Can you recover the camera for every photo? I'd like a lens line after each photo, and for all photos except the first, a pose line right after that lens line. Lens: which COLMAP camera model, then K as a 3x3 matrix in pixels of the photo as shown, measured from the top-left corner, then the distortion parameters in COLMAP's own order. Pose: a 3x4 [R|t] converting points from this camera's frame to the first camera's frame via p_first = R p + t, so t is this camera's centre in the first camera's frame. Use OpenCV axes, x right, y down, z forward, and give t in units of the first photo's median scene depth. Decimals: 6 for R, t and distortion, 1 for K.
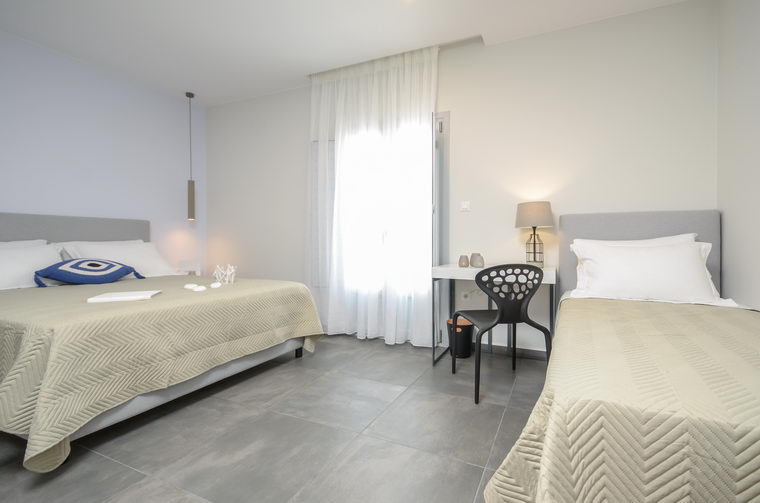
lens RADIAL K [[348.6, 0, 400.5], [0, 348.6, 247.4], [0, 0, 1]] dist [0.011897, 0.000080]
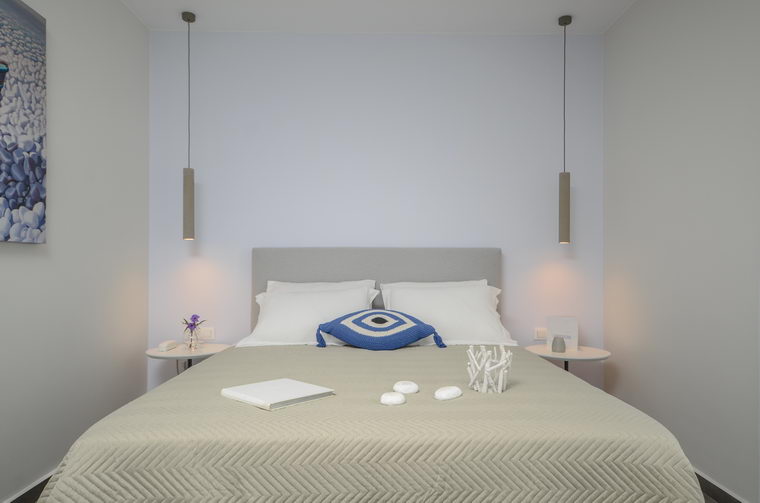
lens RADIAL K [[529.1, 0, 384.2], [0, 529.1, 259.7], [0, 0, 1]] dist [0.029808, 0.010267]
pose [[0.416932, -0.011492, -0.908865, 0.065765], [-0.013955, 0.999721, -0.019043, -0.048866], [0.908831, 0.020622, 0.416655, 0.594773]]
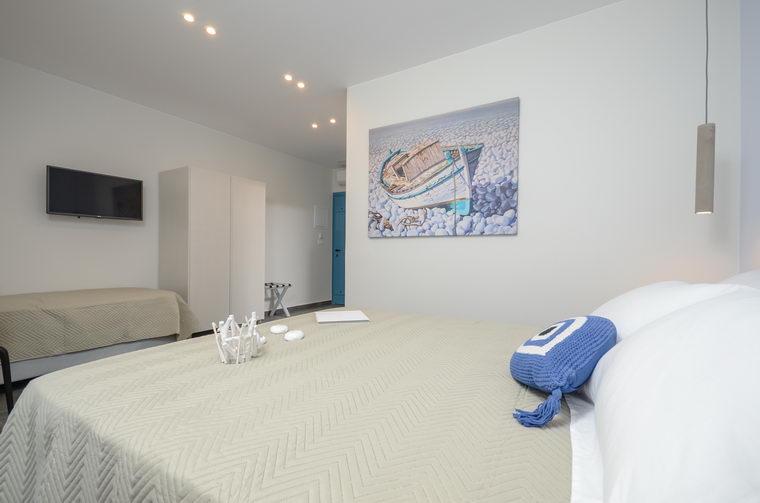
lens RADIAL K [[333.8, 0, 384.3], [0, 333.8, 253.3], [0, 0, 1]] dist [0.025692, -0.001044]
pose [[-0.992607, -0.015144, 0.120425, -0.750279], [-0.014029, 0.999851, 0.010107, -0.035494], [-0.120560, 0.008343, -0.992671, 1.426023]]
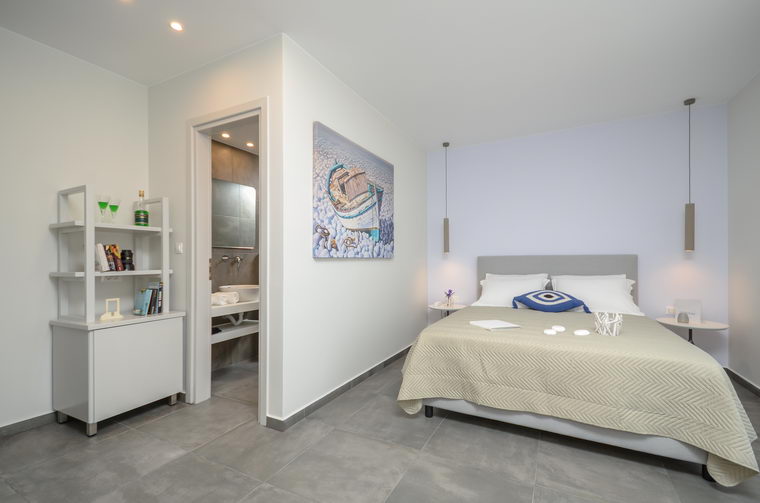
lens RADIAL K [[333.8, 0, 389.4], [0, 333.8, 257.7], [0, 0, 1]] dist [0.025692, -0.001044]
pose [[-0.051815, -0.009794, -0.998609, 0.372212], [-0.009921, 0.999908, -0.009292, -0.073171], [0.998607, 0.009425, -0.051907, 0.503920]]
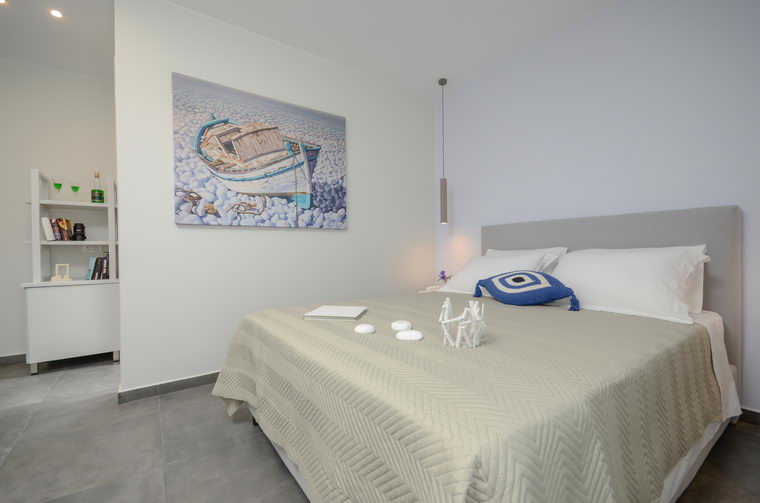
lens RADIAL K [[333.8, 0, 385.3], [0, 333.8, 253.1], [0, 0, 1]] dist [0.025692, -0.001044]
pose [[-0.508617, 0.009349, -0.860942, -0.079423], [-0.003915, 0.999906, 0.013171, -0.018056], [0.860984, 0.010069, -0.508532, 1.151898]]
